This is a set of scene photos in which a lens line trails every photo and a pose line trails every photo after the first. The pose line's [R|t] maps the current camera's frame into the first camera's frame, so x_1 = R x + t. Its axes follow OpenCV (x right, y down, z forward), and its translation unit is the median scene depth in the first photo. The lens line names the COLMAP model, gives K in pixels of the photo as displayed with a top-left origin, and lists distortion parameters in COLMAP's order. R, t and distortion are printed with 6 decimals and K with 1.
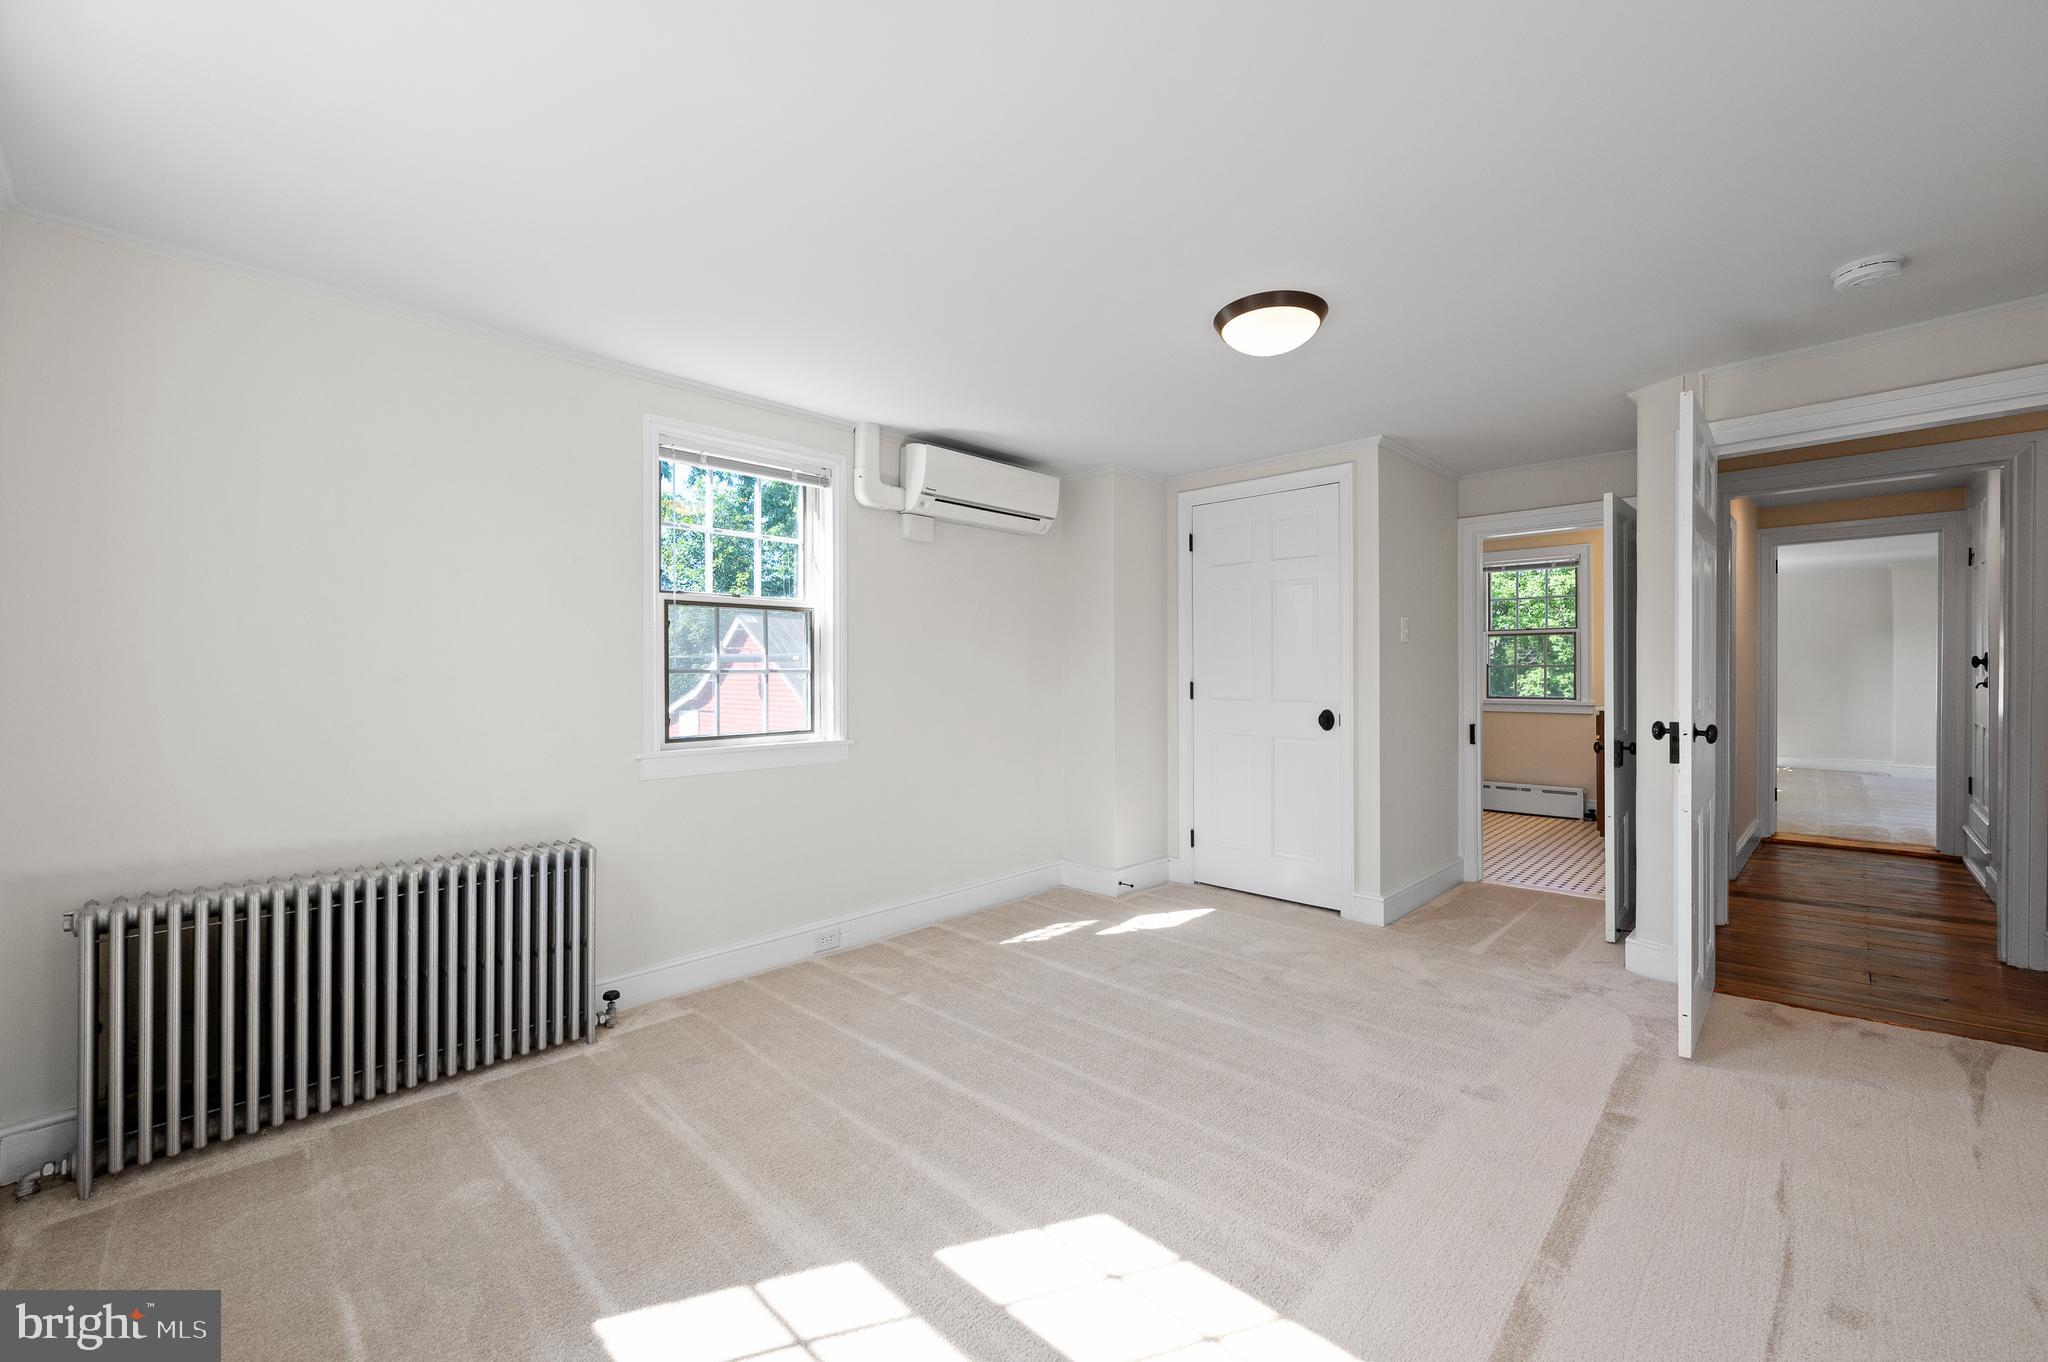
lens RADIAL K [[825.8, 0, 1022.2], [0, 825.8, 678.7], [0, 0, 1]] dist [0.000534, -0.000050]
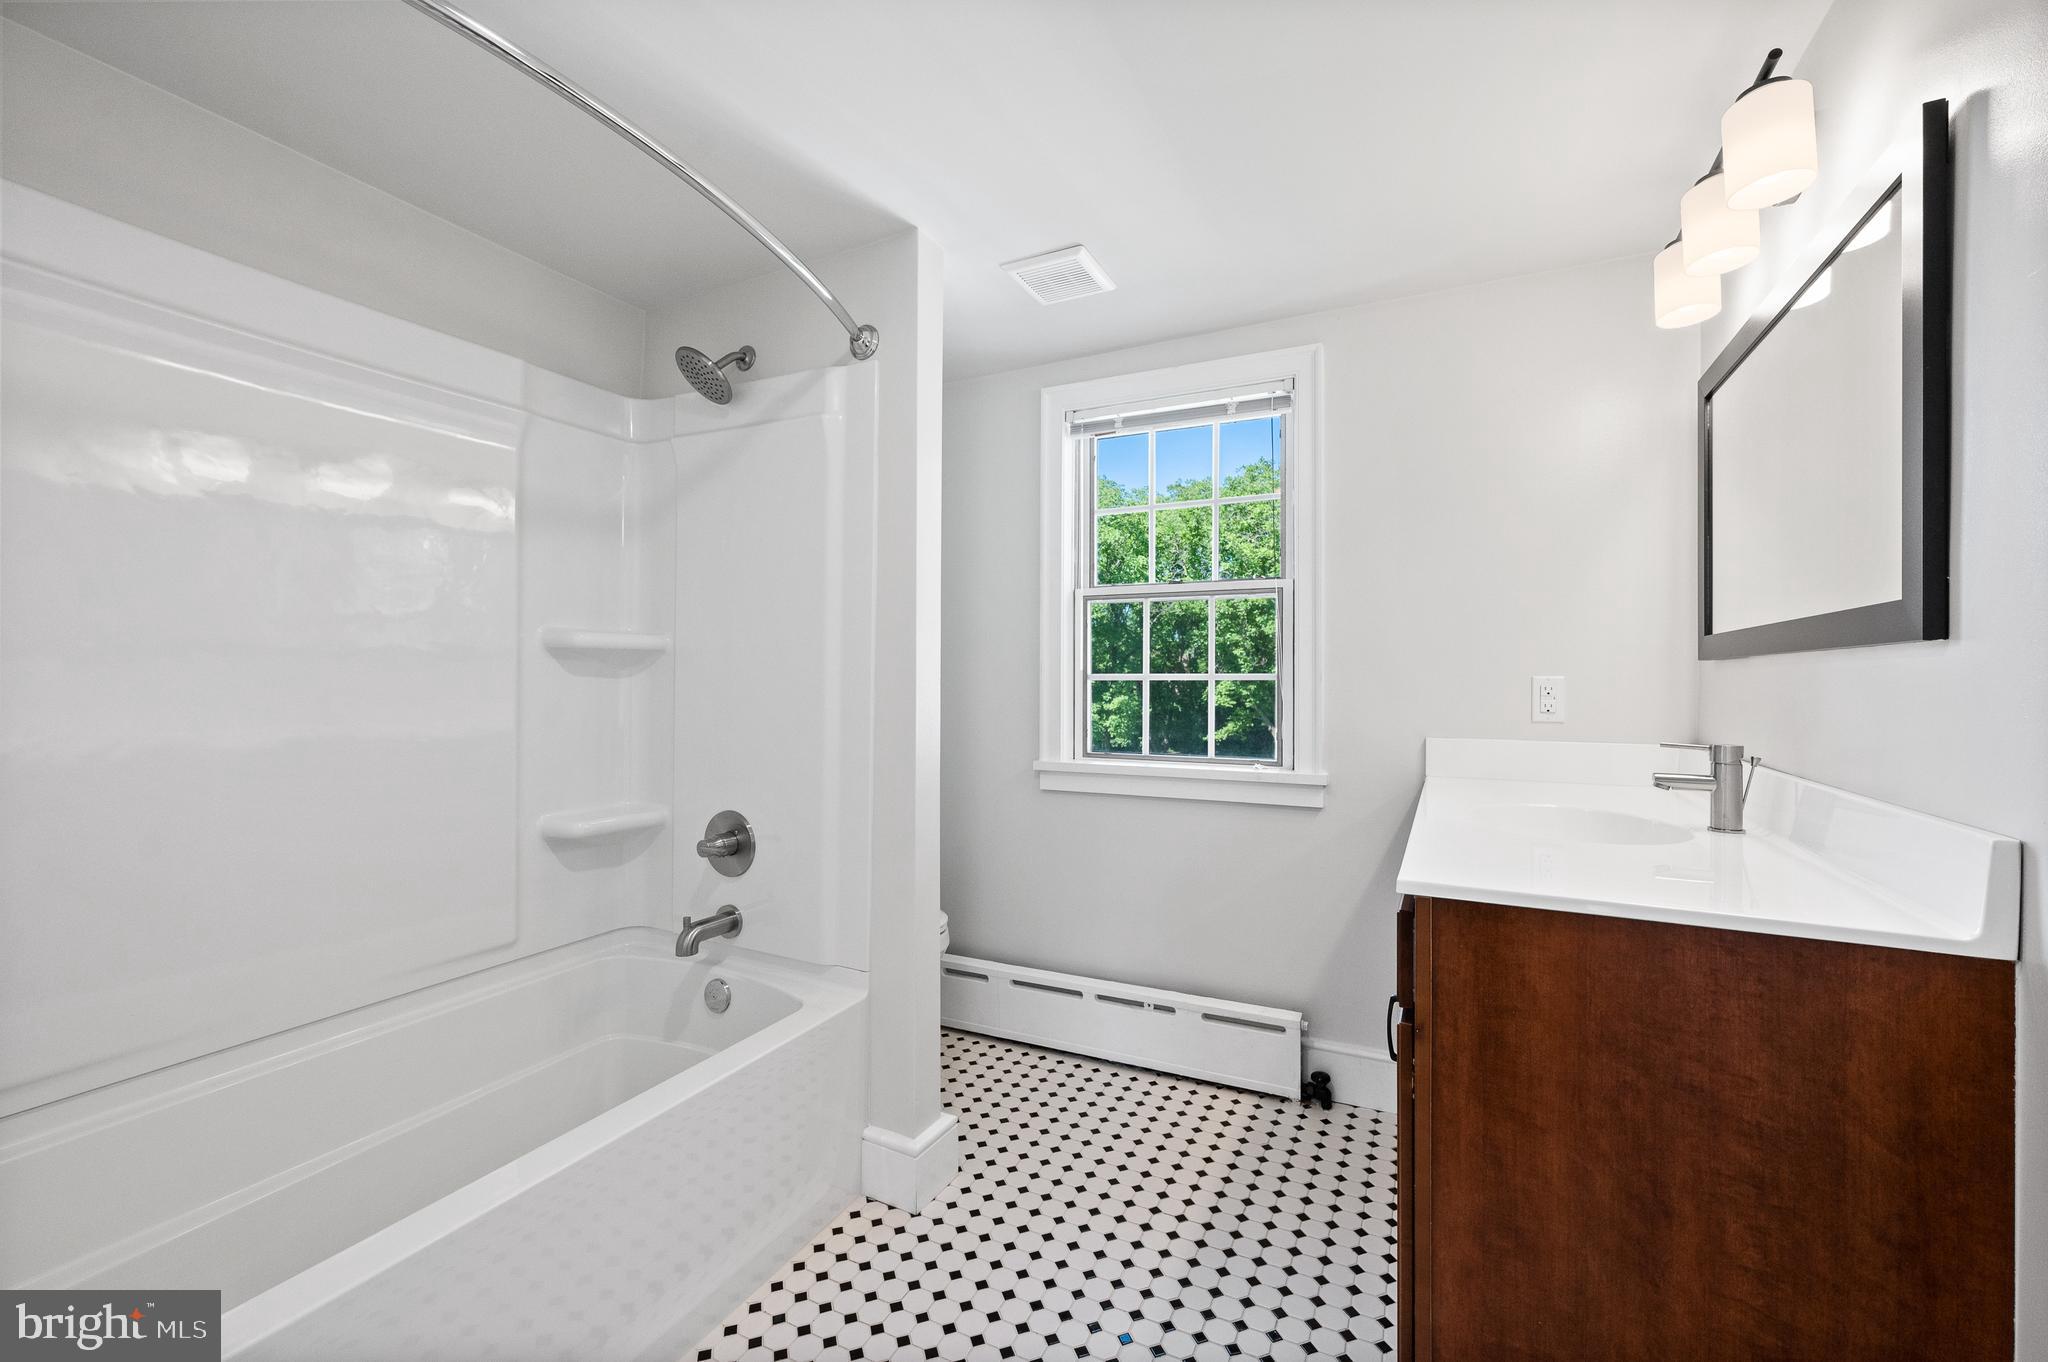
lens RADIAL K [[825.8, 0, 1022.2], [0, 825.8, 678.7], [0, 0, 1]] dist [0.000534, -0.000050]
pose [[0.950165, 0.008989, 0.311617, 0.442597], [-0.006652, 0.999941, -0.008560, -0.010171], [-0.311675, 0.006060, 0.950169, 0.682305]]
